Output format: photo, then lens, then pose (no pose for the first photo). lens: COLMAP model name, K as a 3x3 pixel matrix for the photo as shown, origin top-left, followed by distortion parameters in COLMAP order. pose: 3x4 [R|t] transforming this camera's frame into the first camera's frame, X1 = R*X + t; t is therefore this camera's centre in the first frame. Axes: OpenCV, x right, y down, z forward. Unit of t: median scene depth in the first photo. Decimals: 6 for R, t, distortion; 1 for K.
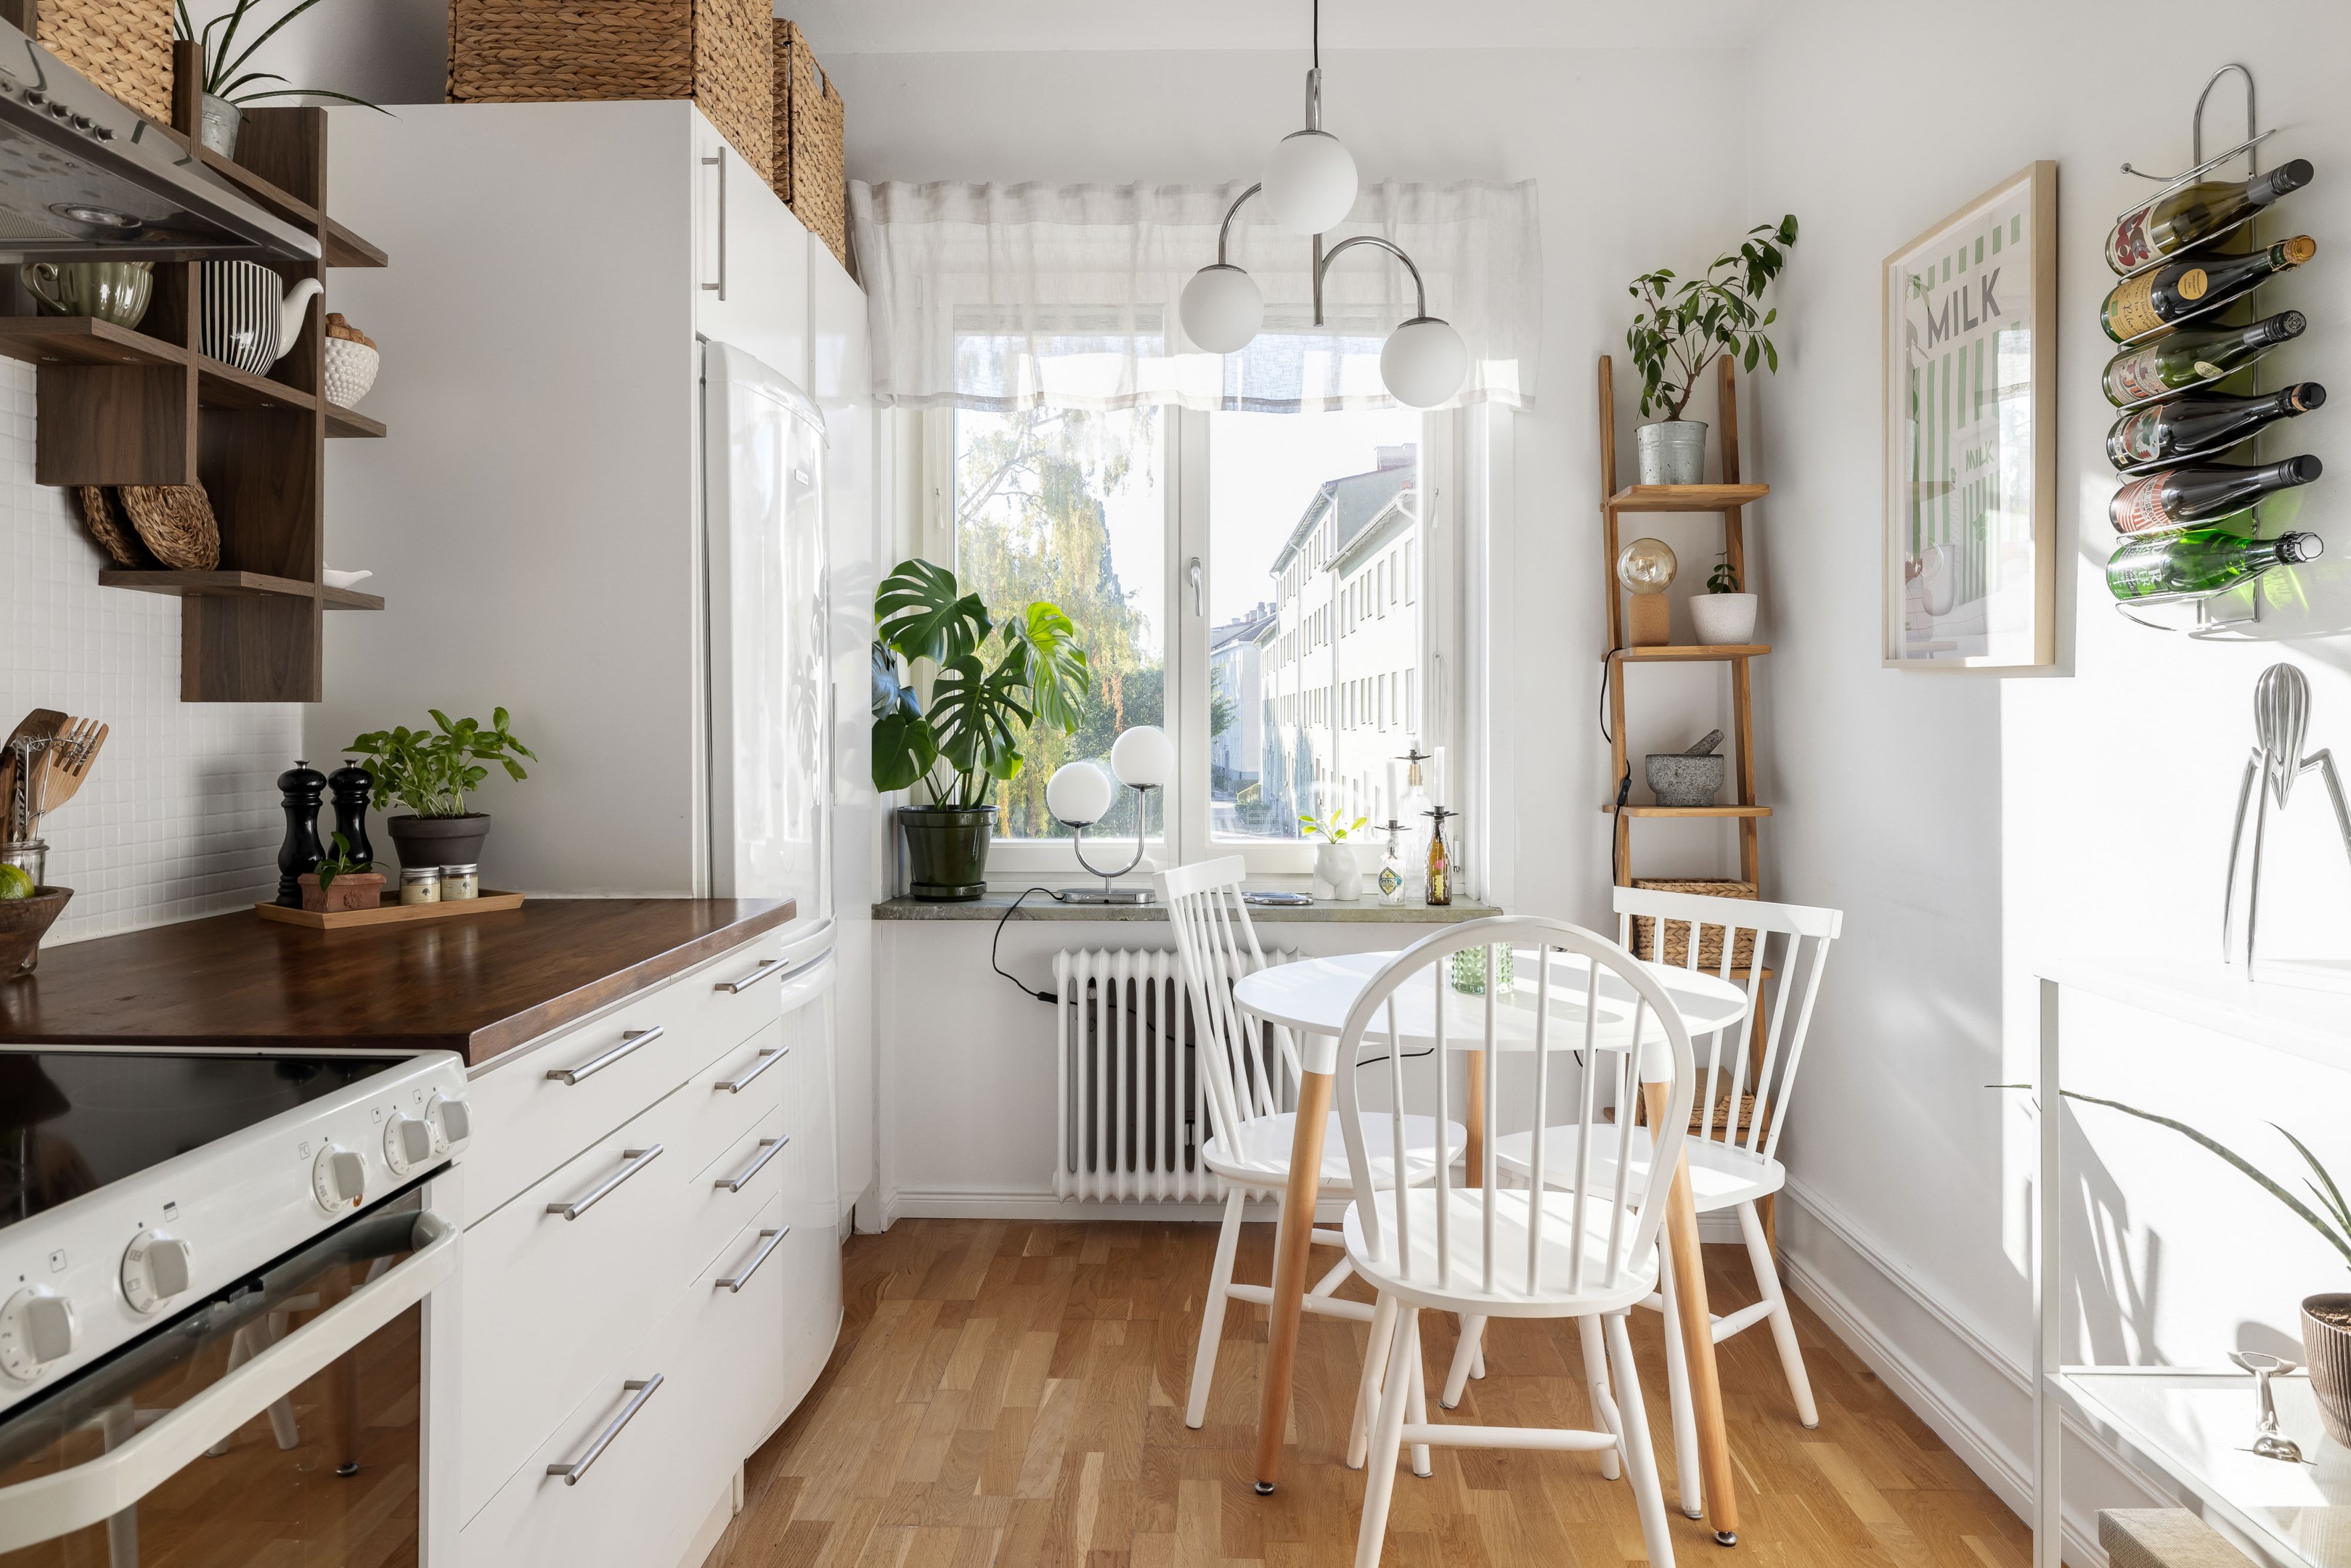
lens RADIAL K [[1403.2, 0, 1152.7], [0, 1403.2, 712.2], [0, 0, 1]] dist [-0.001596, -0.001581]
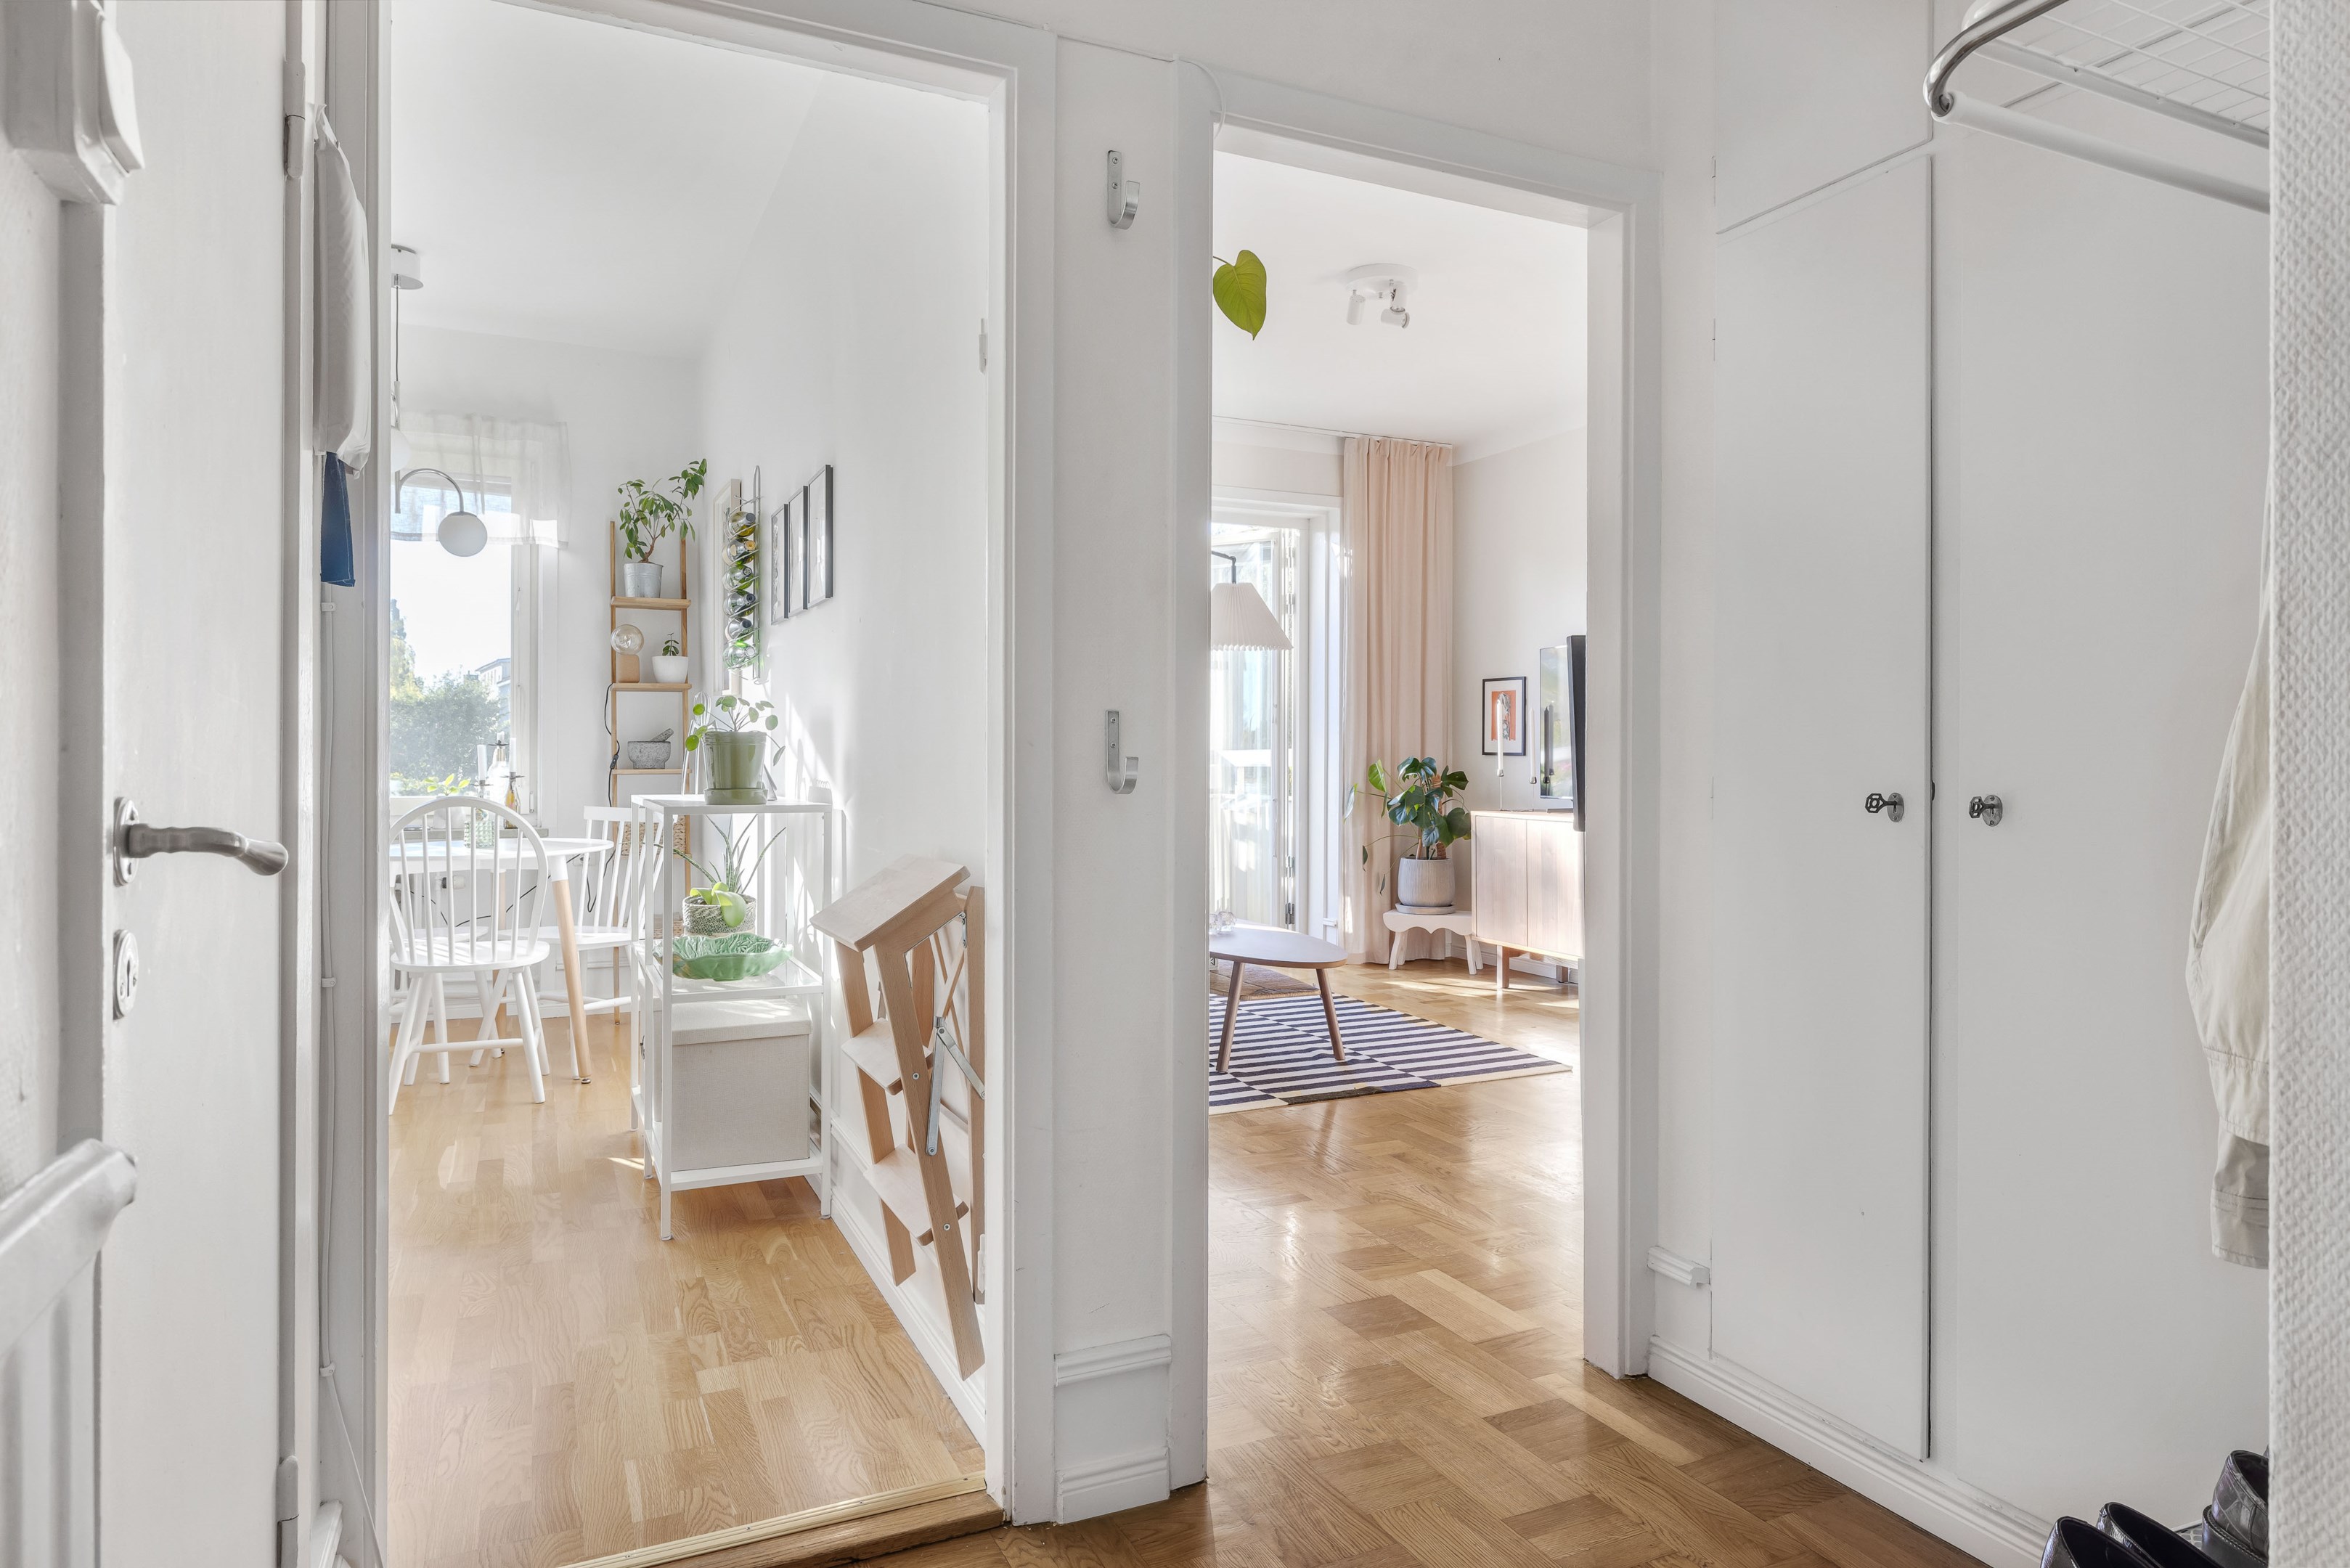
lens RADIAL K [[1402.7, 0, 1177.3], [0, 1402.7, 764.9], [0, 0, 1]] dist [-0.001596, -0.001581]
pose [[0.889121, 0.000736, 0.457673, 0.183644], [-0.004860, 0.999958, 0.007833, 0.052605], [-0.457647, -0.009189, 0.889086, -1.200034]]
